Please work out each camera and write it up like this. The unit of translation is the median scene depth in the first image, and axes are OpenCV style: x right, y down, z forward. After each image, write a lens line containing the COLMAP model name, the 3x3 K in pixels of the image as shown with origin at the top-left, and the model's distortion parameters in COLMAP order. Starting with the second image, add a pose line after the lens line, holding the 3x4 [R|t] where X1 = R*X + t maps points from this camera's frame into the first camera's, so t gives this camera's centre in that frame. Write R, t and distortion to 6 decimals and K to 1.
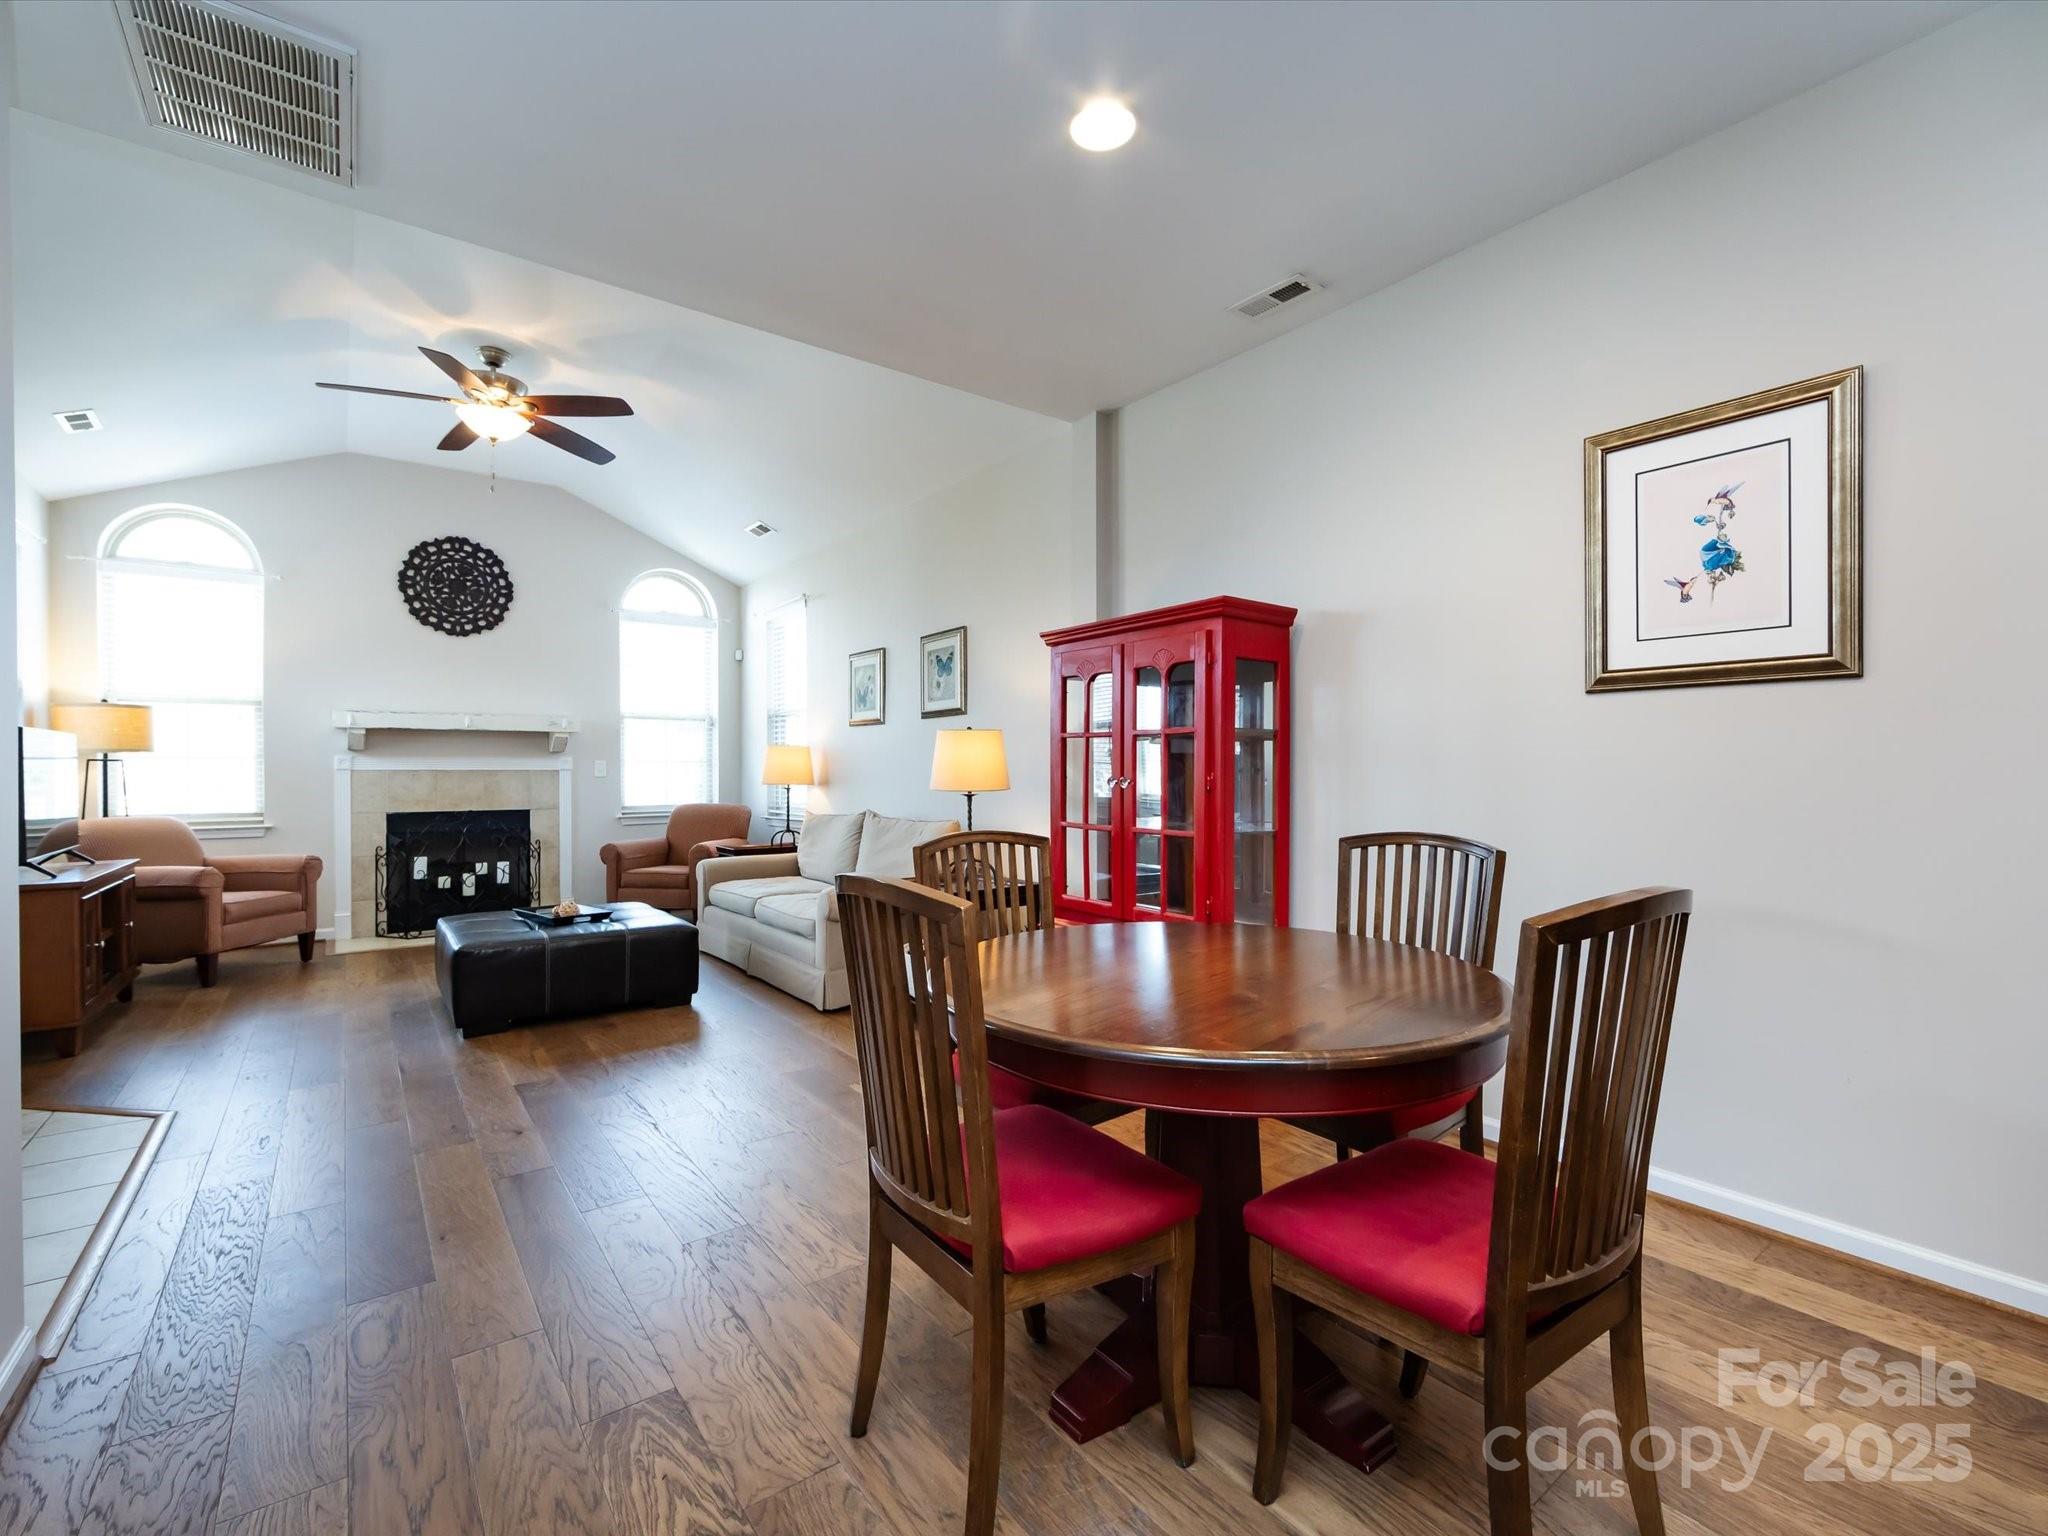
lens RADIAL K [[893.5, 0, 997.1], [0, 893.5, 775.6], [0, 0, 1]] dist [-0.003899, -0.000847]
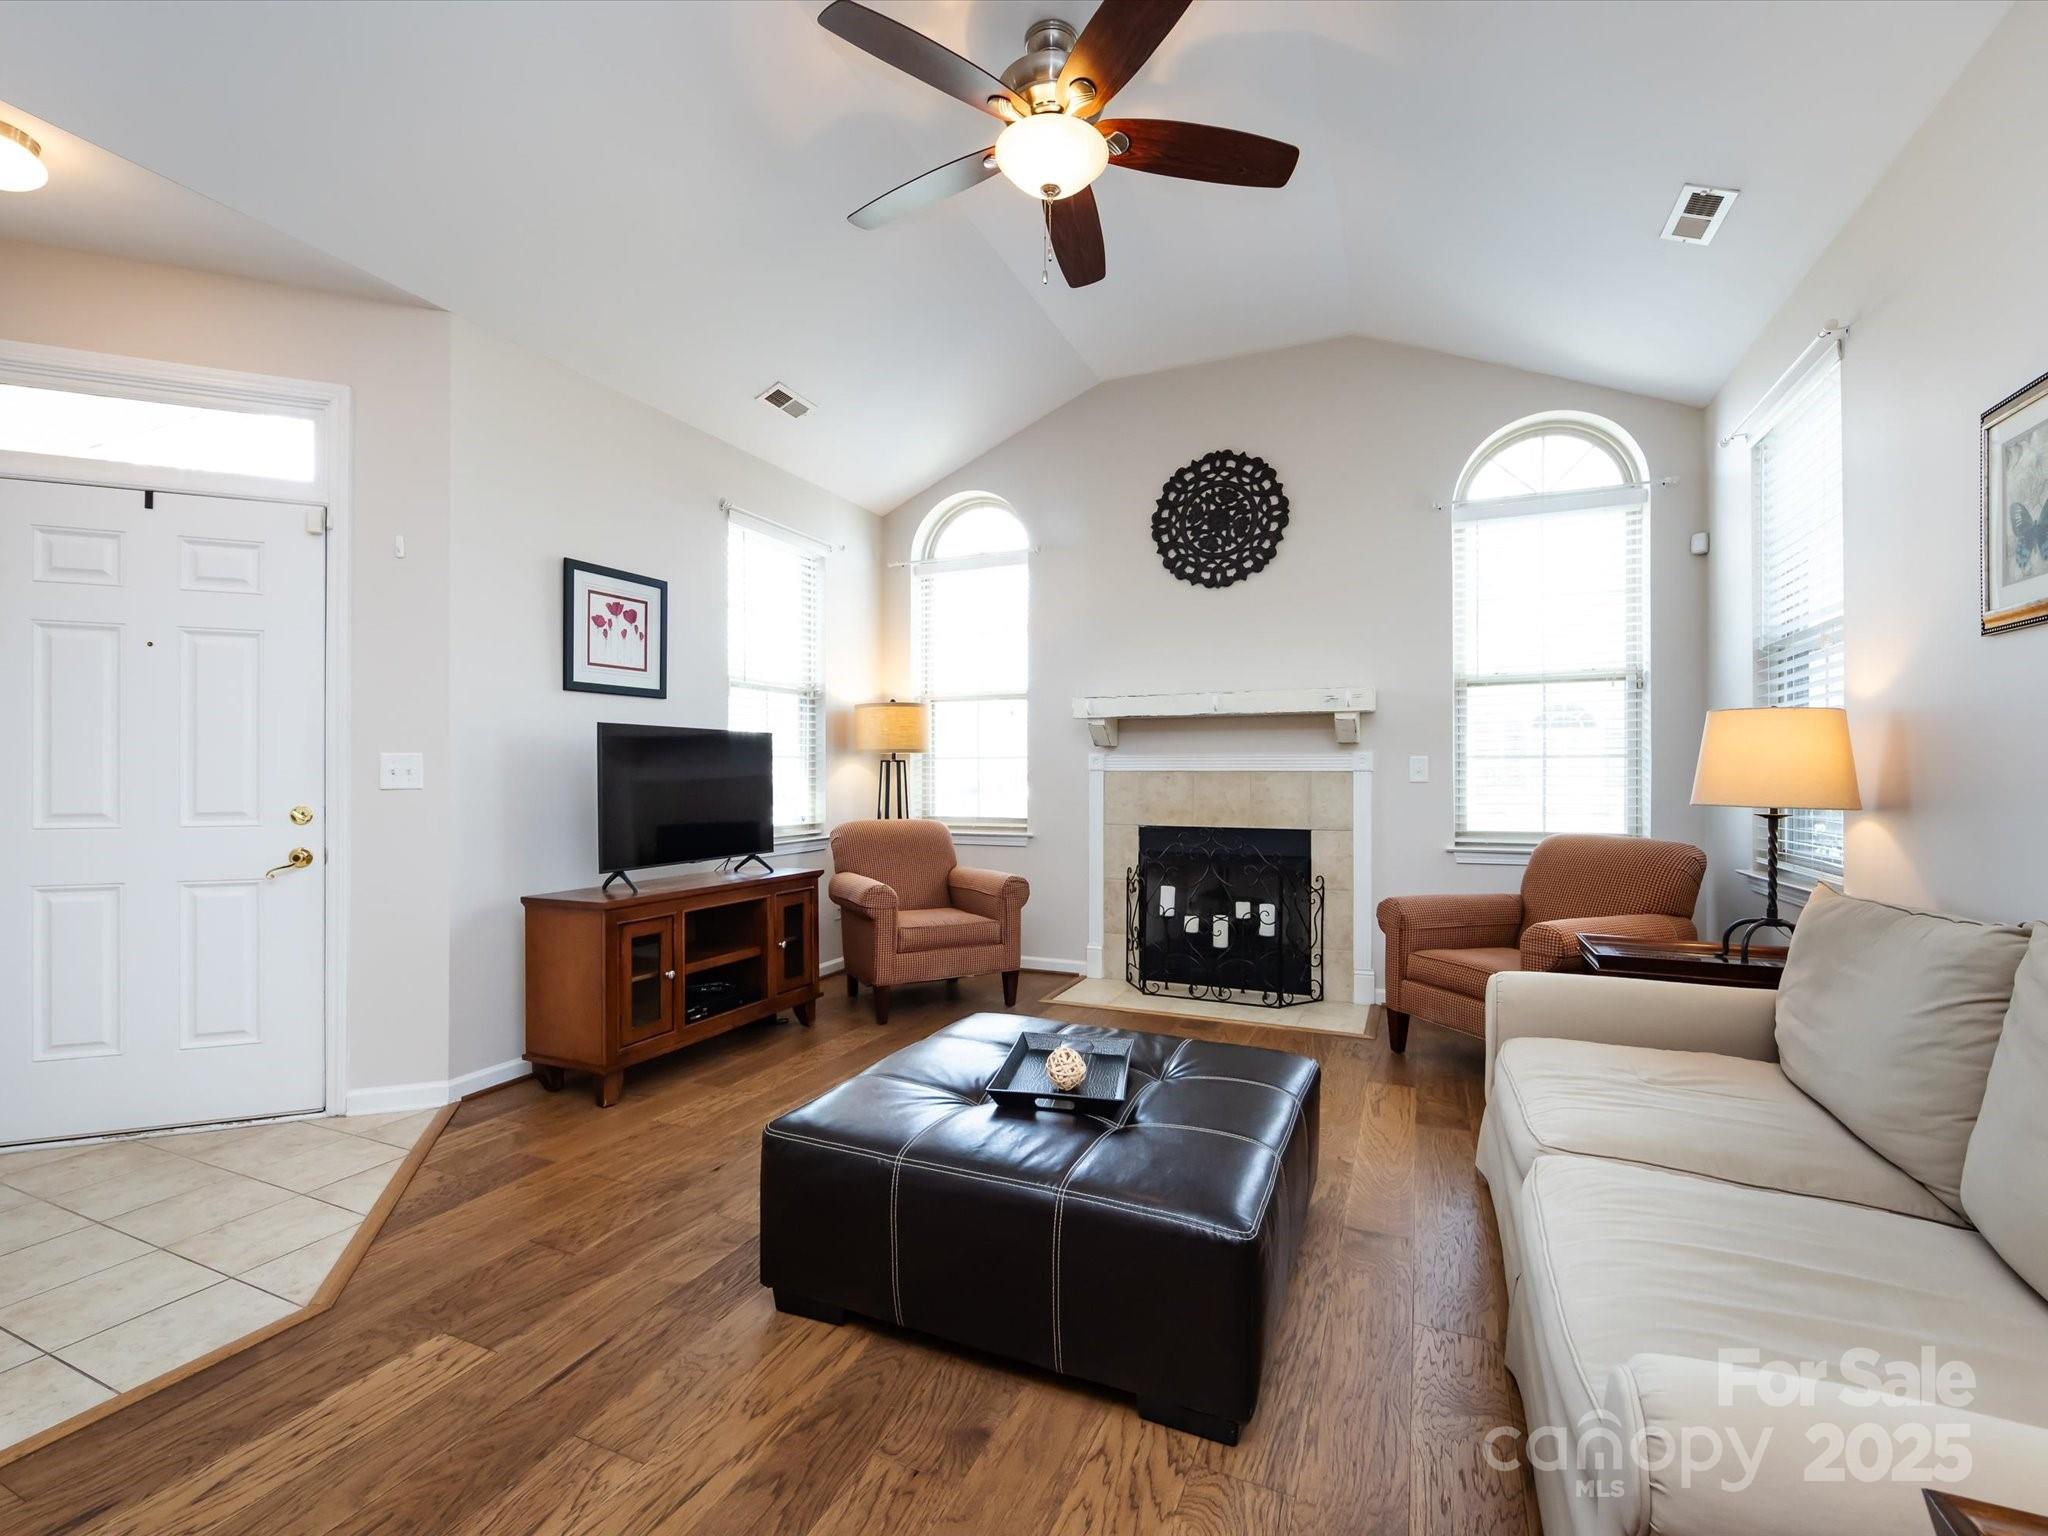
lens RADIAL K [[893.5, 0, 1025.6], [0, 893.5, 771.0], [0, 0, 1]] dist [-0.003899, -0.000847]
pose [[0.506991, -0.001053, -0.861951, -0.066009], [-0.006883, 0.999962, -0.005271, -0.002145], [0.861924, 0.008605, 0.506965, 0.573070]]
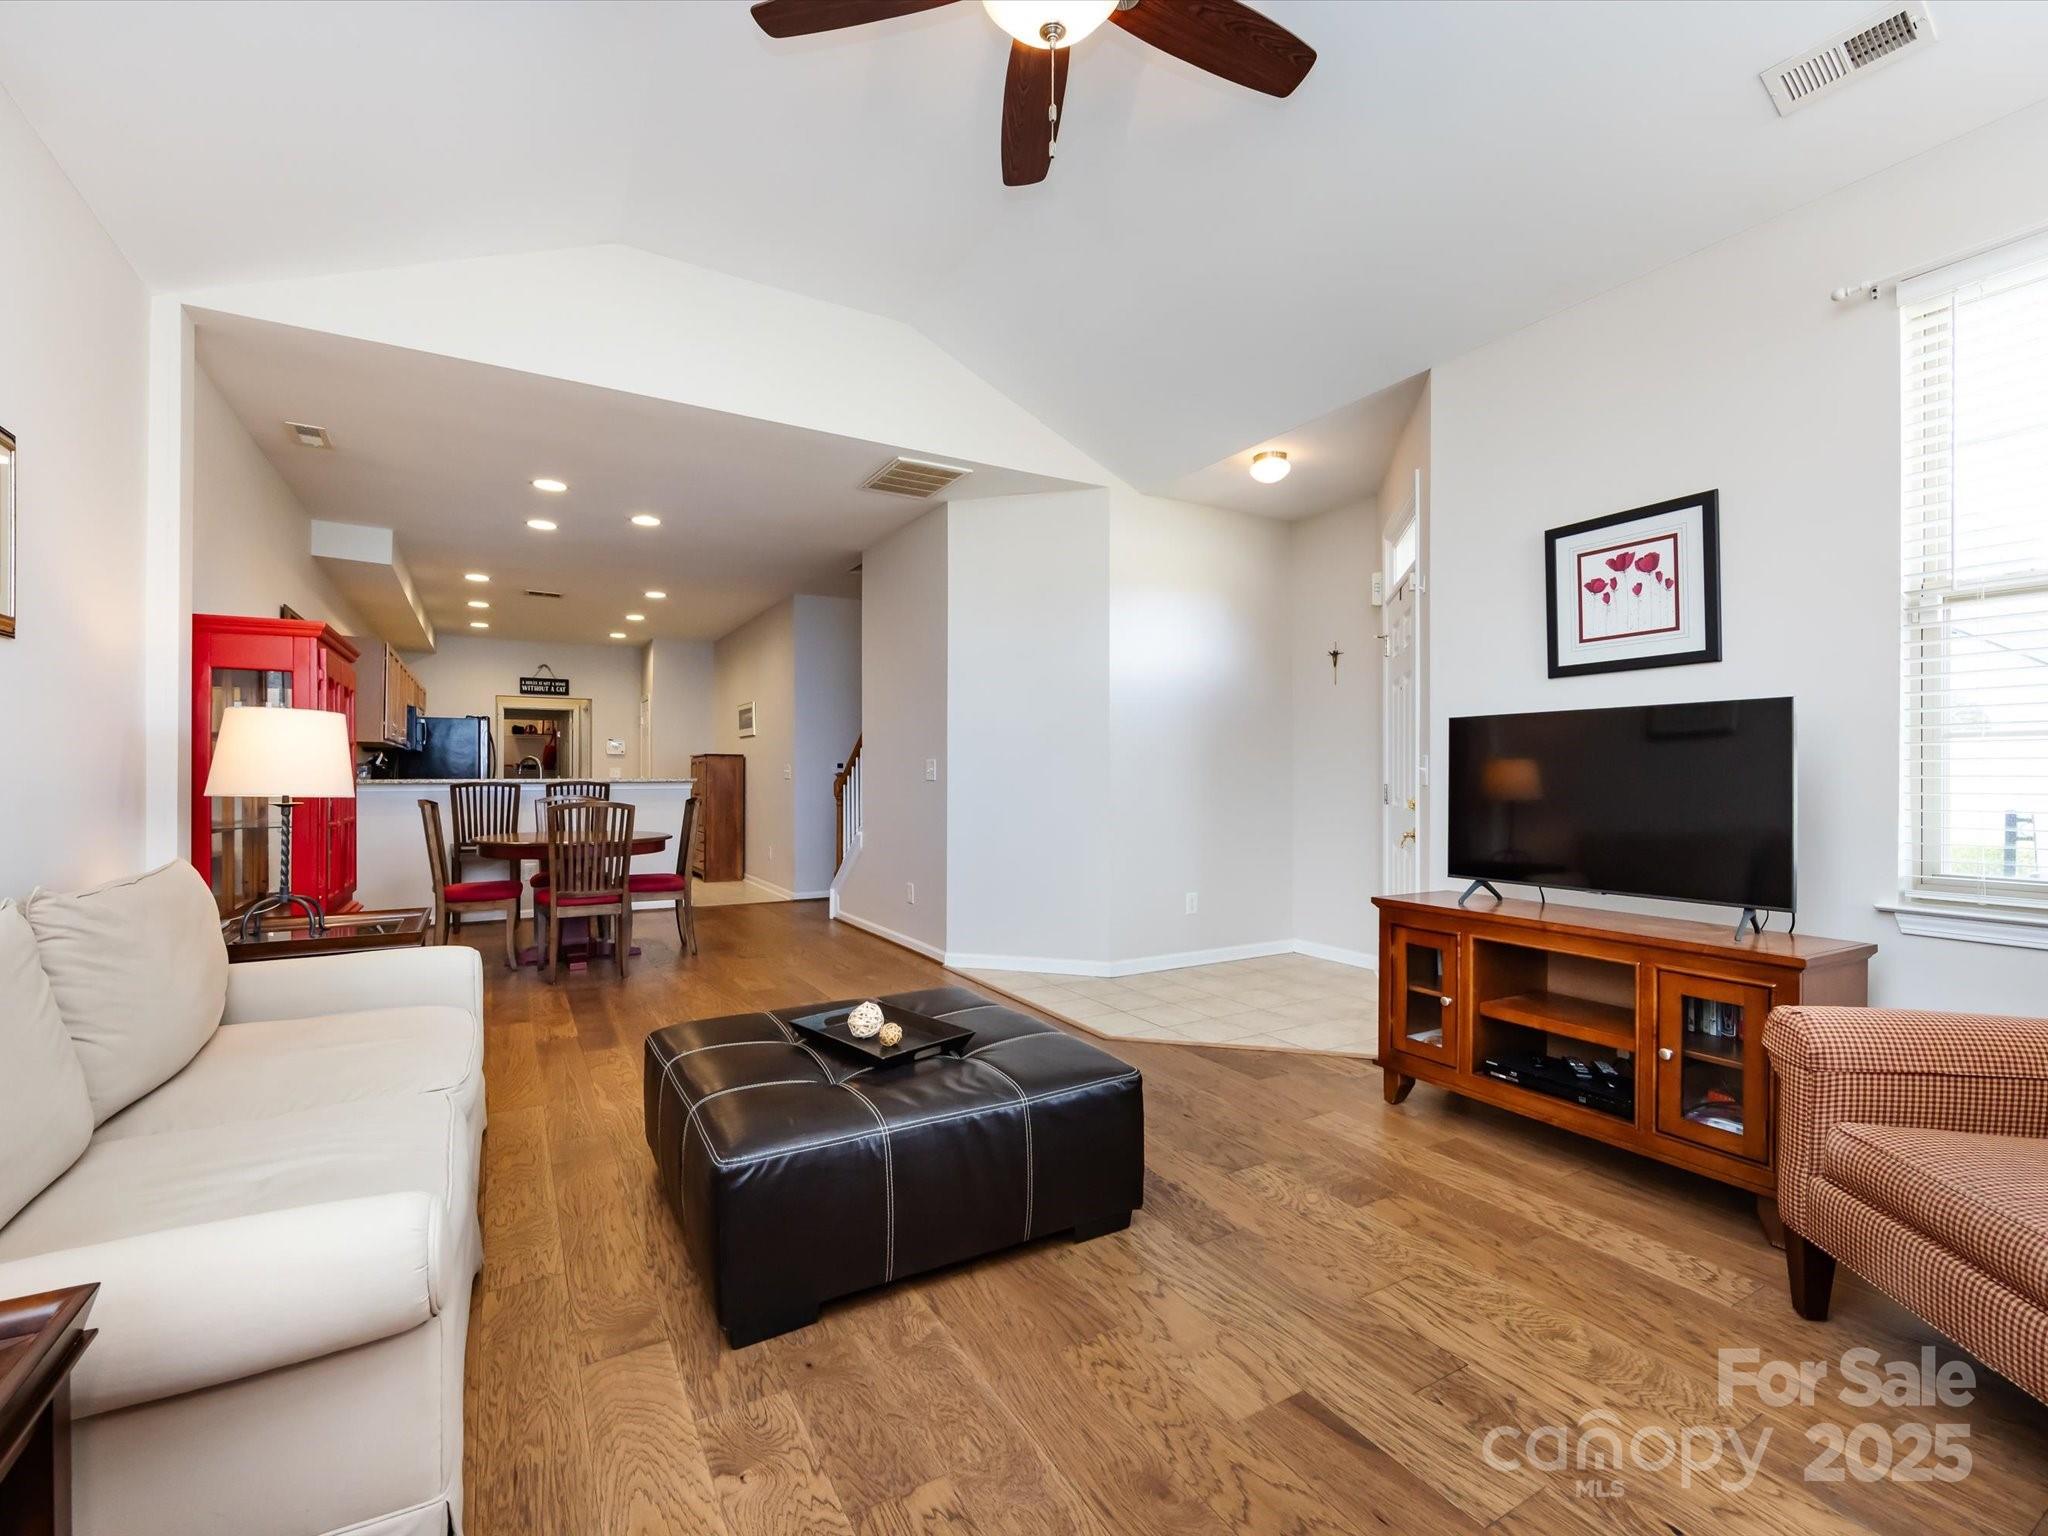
lens RADIAL K [[893.5, 0, 1016.3], [0, 893.5, 766.9], [0, 0, 1]] dist [-0.003899, -0.000847]
pose [[-0.994684, 0.001212, 0.102972, -0.487021], [0.000963, 0.999997, -0.002462, -0.003376], [-0.102975, -0.002350, -0.994681, 1.191722]]
